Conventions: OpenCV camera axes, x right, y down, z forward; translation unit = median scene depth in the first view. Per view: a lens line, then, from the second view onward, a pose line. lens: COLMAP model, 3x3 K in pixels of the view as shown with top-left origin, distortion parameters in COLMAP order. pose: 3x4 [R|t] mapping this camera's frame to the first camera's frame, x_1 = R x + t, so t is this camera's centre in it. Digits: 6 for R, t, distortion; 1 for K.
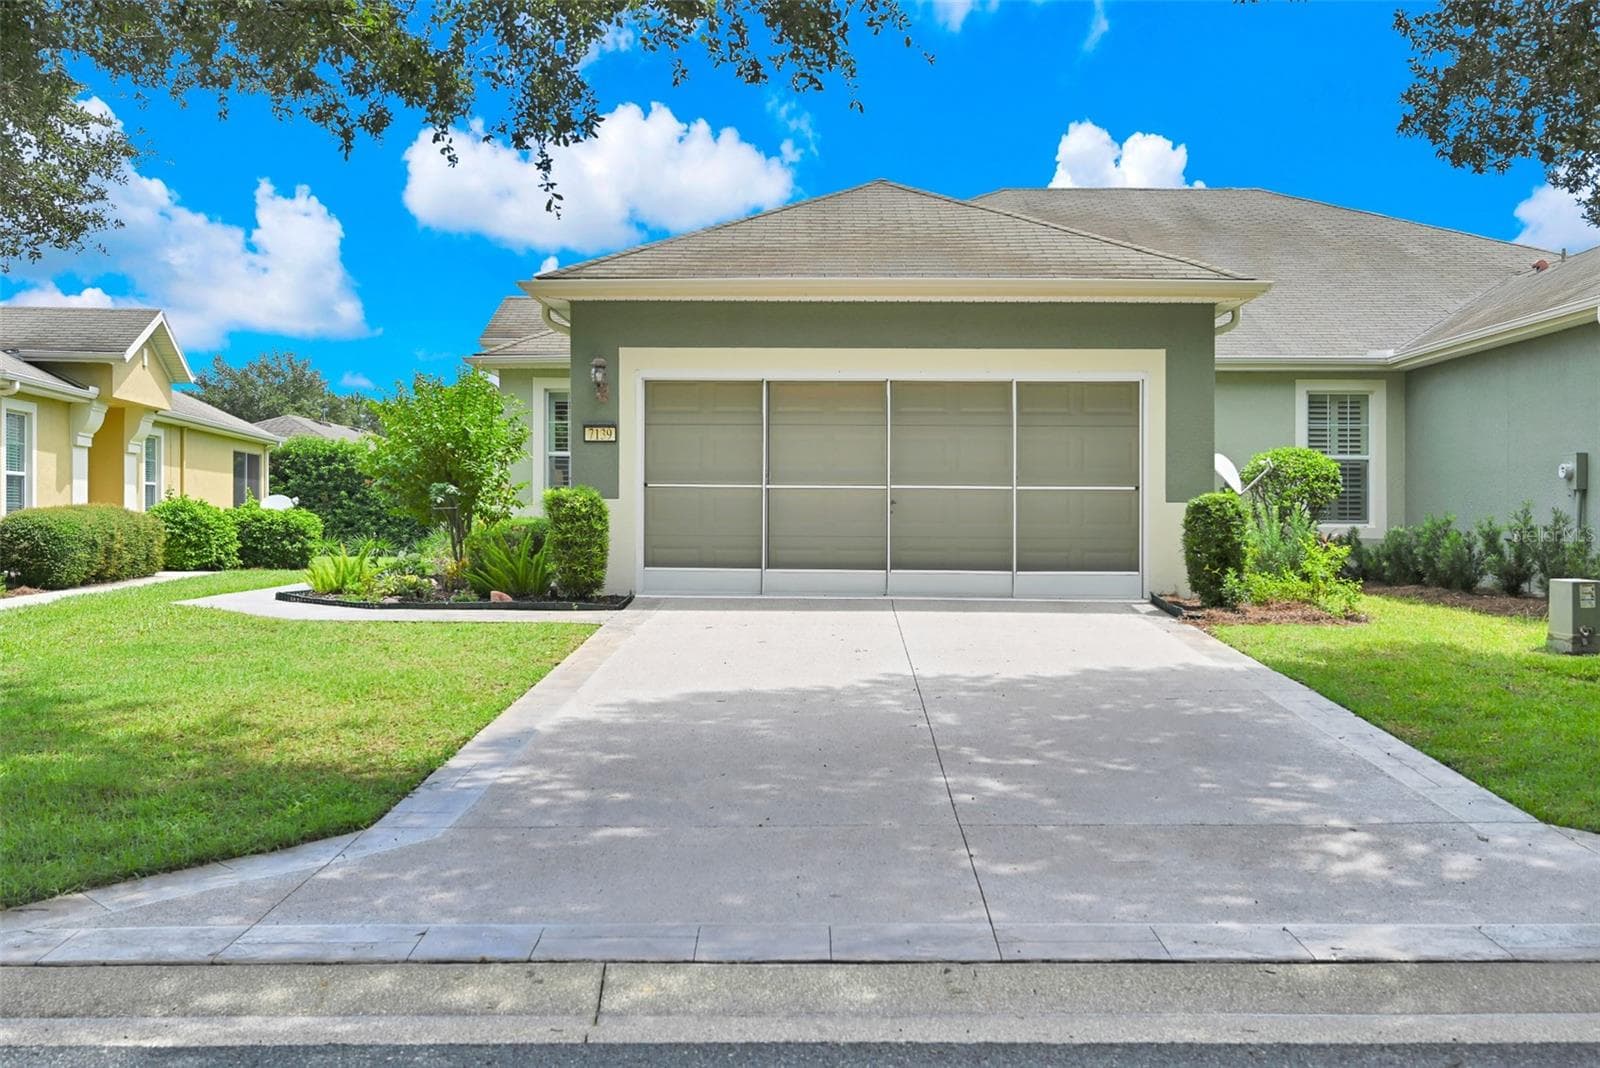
lens RADIAL K [[1357.6, 0, 800.0], [0, 1357.6, 534.0], [0, 0, 1]] dist [0.063695, -0.168335]
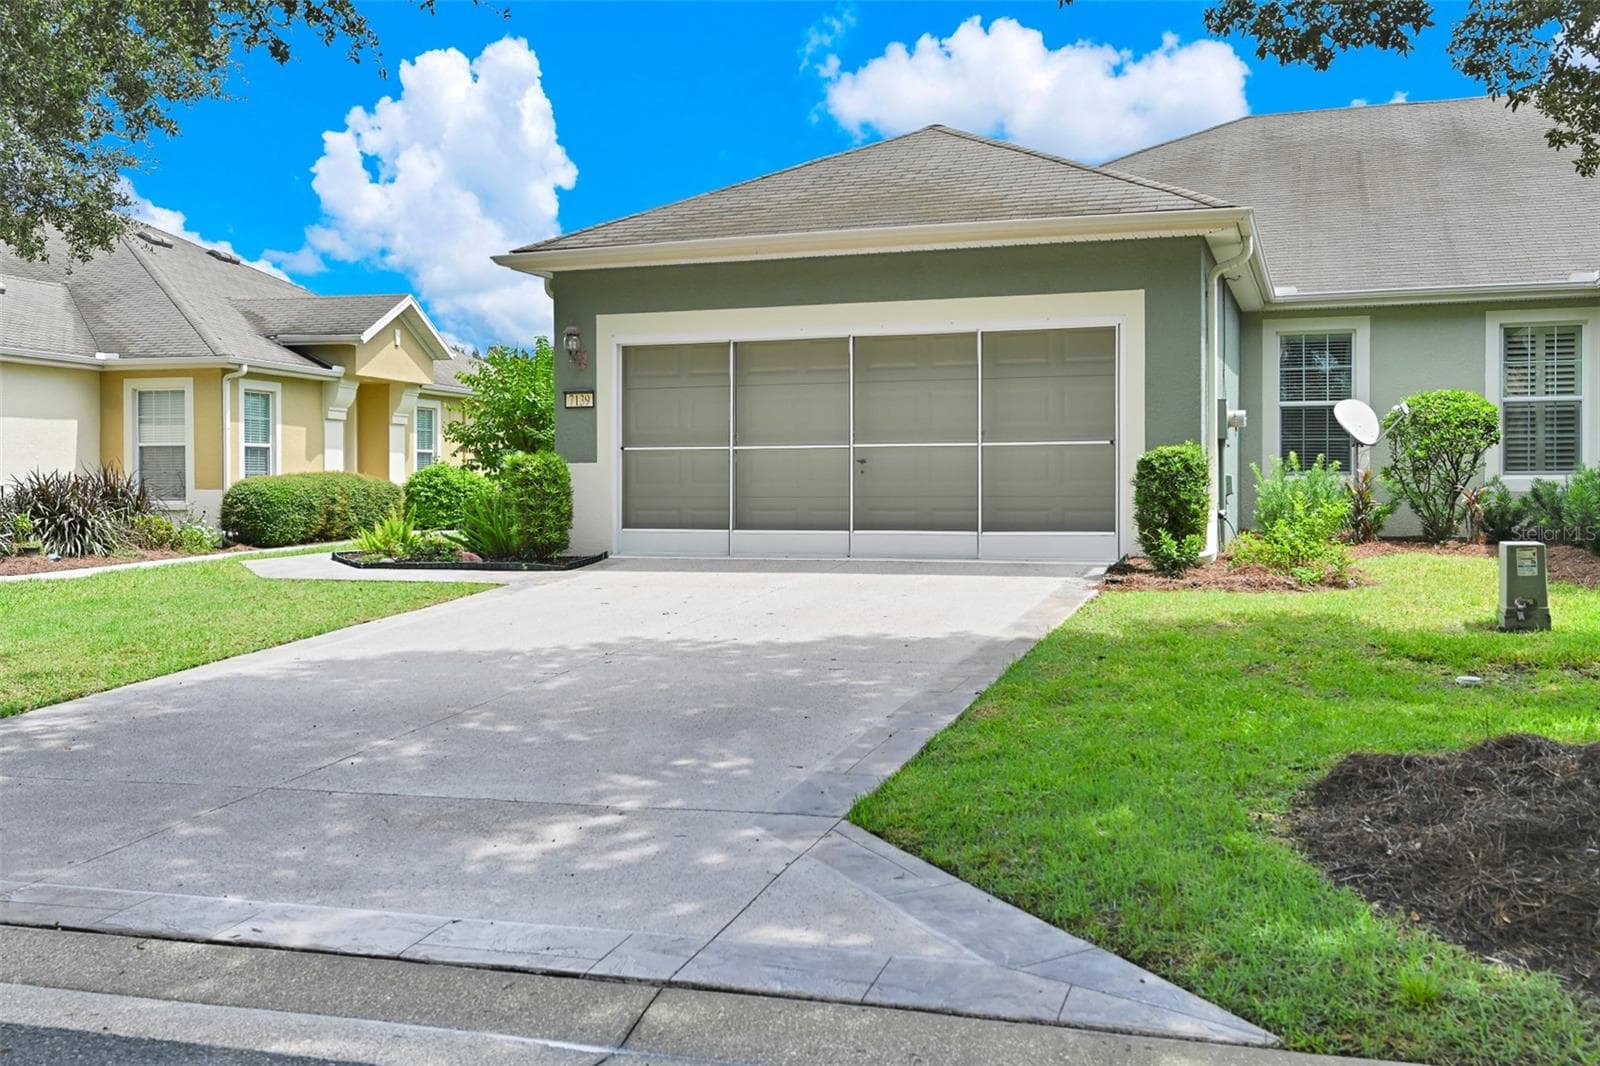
lens RADIAL K [[1357.6, 0, 800.0], [0, 1357.6, 533.0], [0, 0, 1]] dist [0.063695, -0.168335]
pose [[0.960170, -0.001118, -0.279414, 0.296359], [0.009864, 0.999504, 0.029897, -0.001619], [0.279242, -0.031463, 0.959705, 0.049276]]
